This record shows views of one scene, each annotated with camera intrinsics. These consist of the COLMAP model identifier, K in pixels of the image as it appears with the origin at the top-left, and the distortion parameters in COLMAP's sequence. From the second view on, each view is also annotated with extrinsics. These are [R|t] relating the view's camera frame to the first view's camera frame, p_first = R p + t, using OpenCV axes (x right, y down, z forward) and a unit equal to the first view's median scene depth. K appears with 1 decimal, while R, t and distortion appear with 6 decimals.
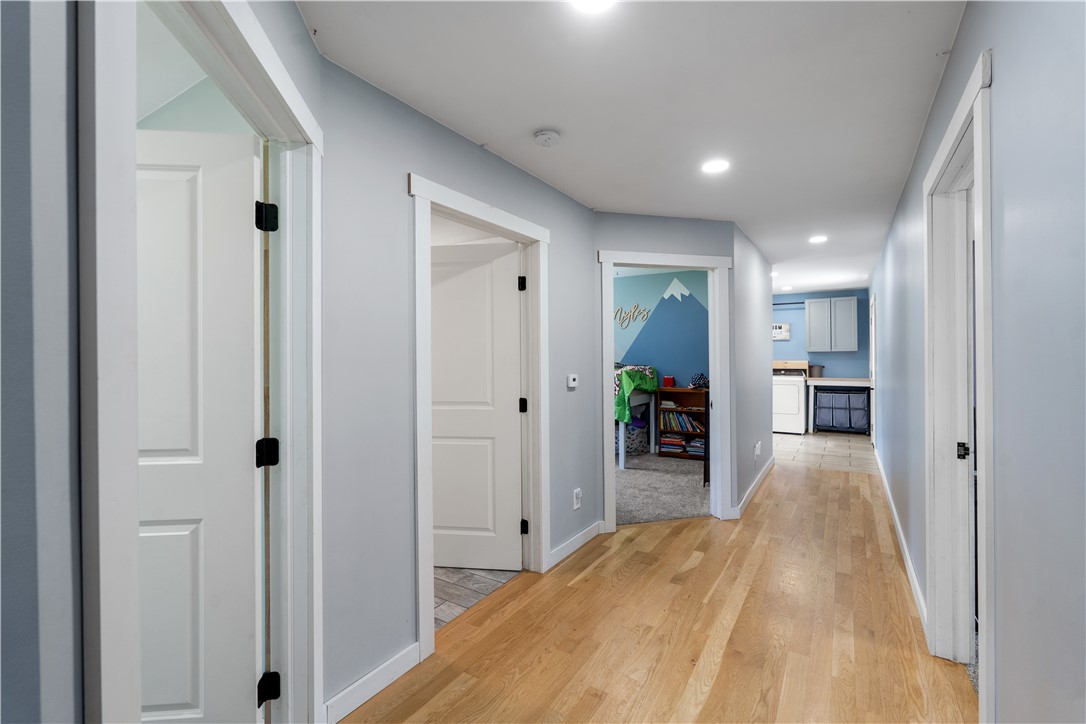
lens RADIAL K [[481.0, 0, 542.3], [0, 481.0, 357.0], [0, 0, 1]] dist [-0.001961, -0.000215]
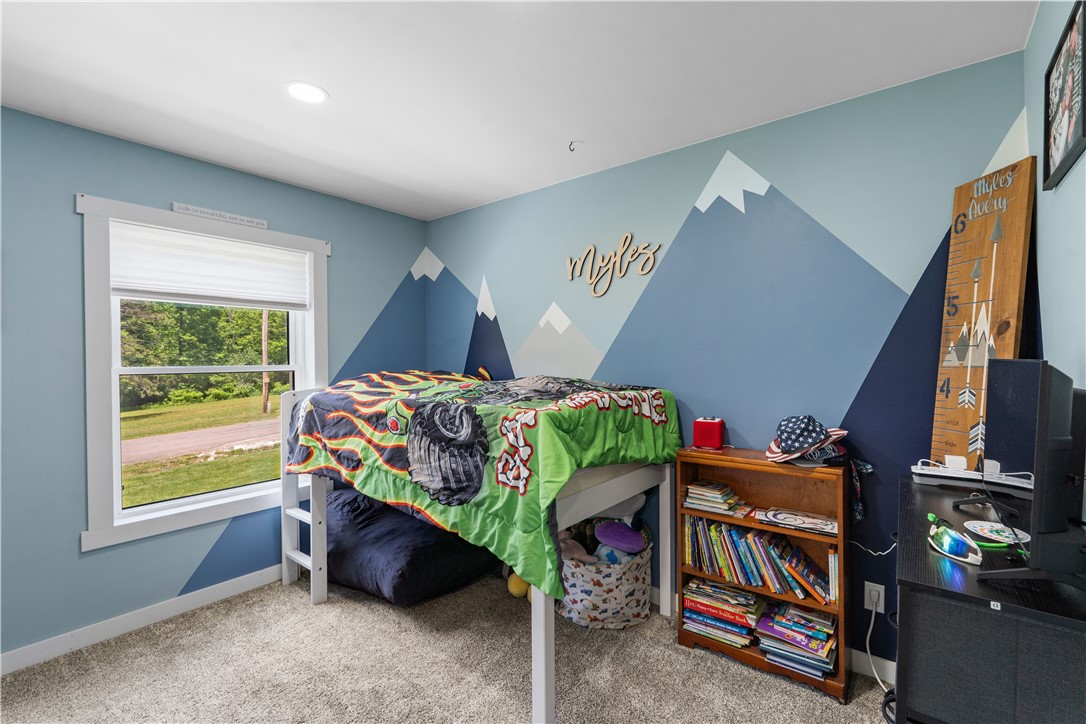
lens RADIAL K [[481.0, 0, 544.8], [0, 481.0, 364.1], [0, 0, 1]] dist [-0.001961, -0.000215]
pose [[0.995142, 0.002798, -0.098406, 0.176886], [-0.002777, 0.999996, 0.000347, -0.000766], [0.098407, -0.000073, 0.995146, 0.631162]]
